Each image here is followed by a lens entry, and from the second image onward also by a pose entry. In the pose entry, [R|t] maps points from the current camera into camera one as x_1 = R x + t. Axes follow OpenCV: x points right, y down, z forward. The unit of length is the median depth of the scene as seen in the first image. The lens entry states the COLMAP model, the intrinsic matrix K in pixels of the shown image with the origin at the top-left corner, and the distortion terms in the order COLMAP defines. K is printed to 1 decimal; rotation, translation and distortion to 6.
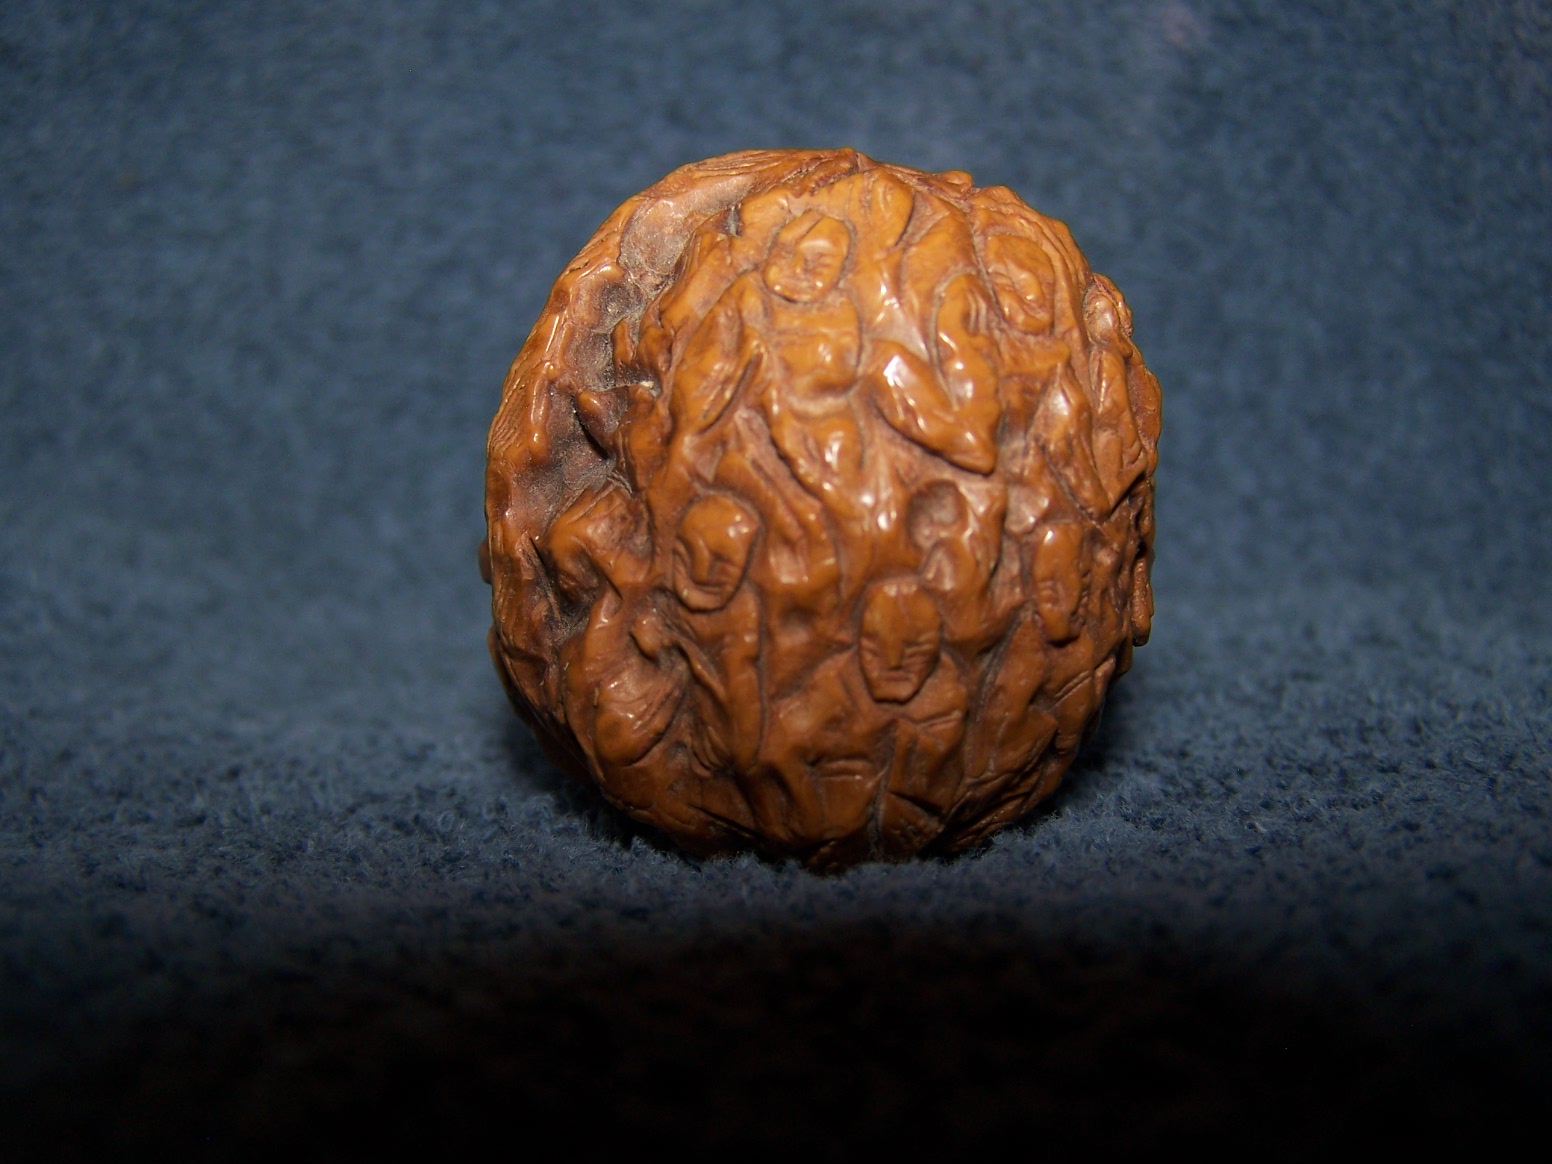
lens RADIAL K [[1765.7, 0, 777.7], [0, 1765.7, 633.6], [0, 0, 1]] dist [-0.241256, 0.288584]
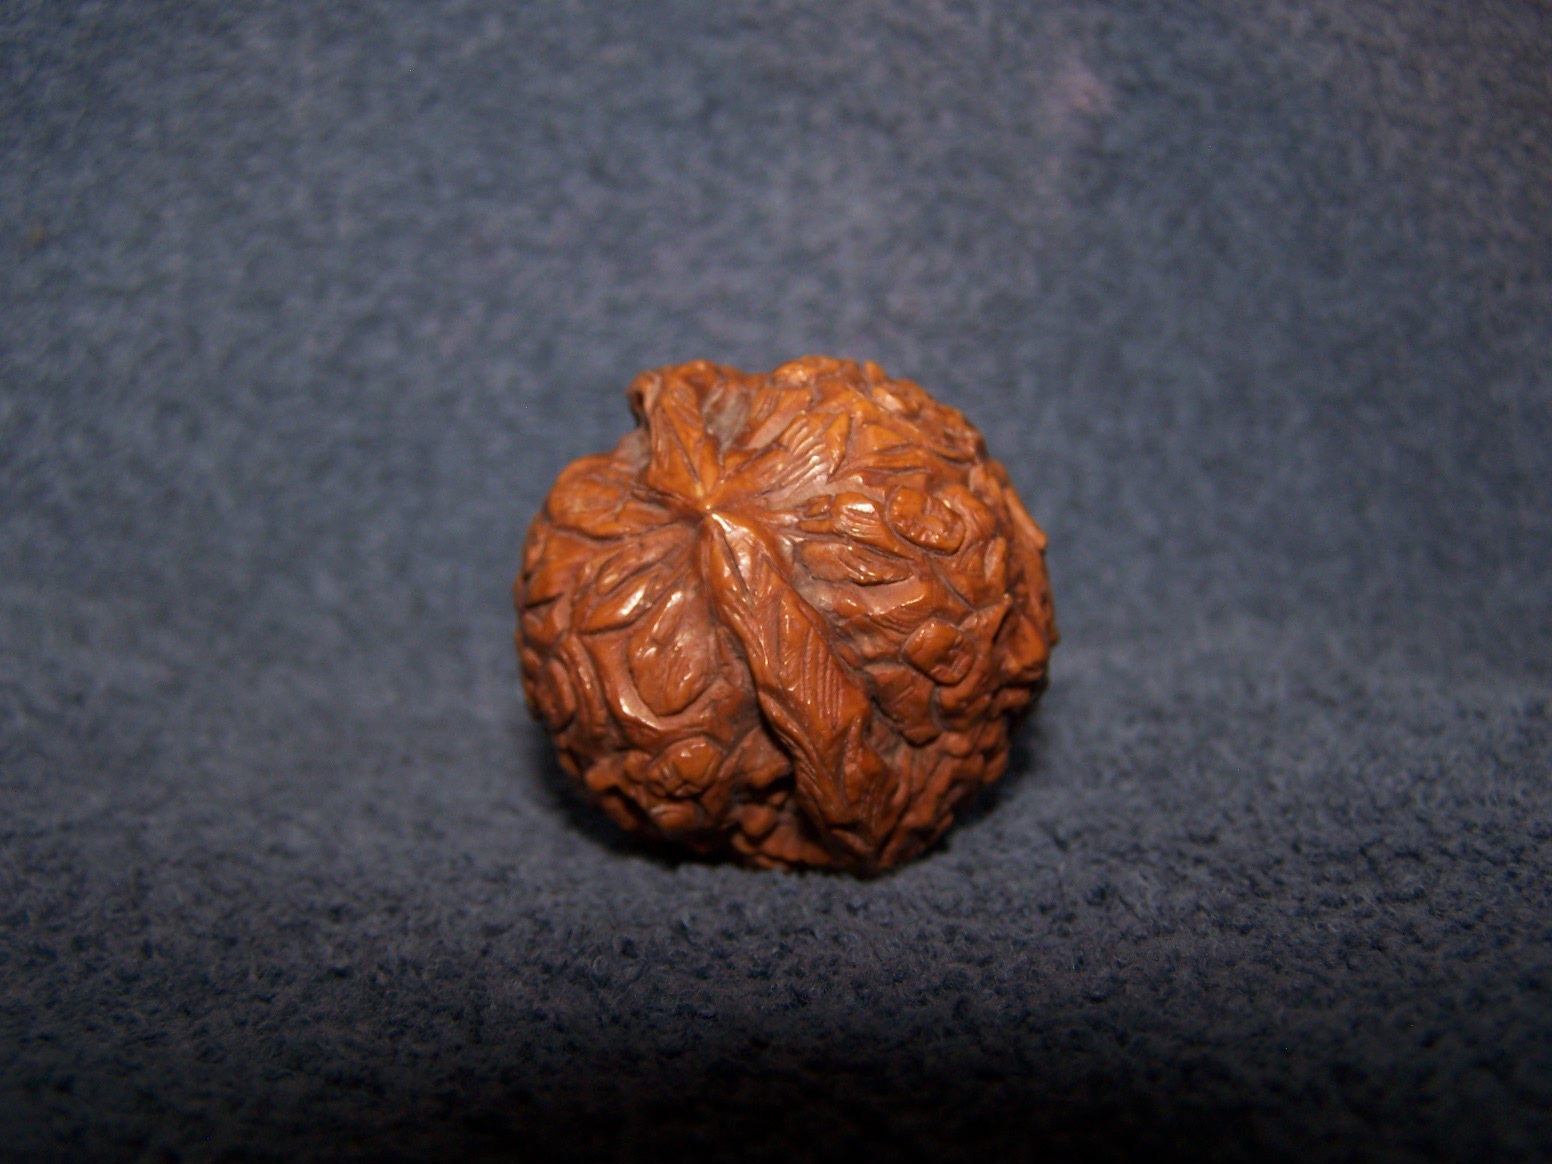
lens RADIAL K [[1752.8, 0, 772.6], [0, 1752.8, 644.5], [0, 0, 1]] dist [-0.237702, 0.273454]
pose [[0.987846, -0.034489, 0.151564, -0.123920], [0.027568, 0.998489, 0.047531, -0.069574], [-0.152974, -0.042775, 0.987304, -0.023693]]
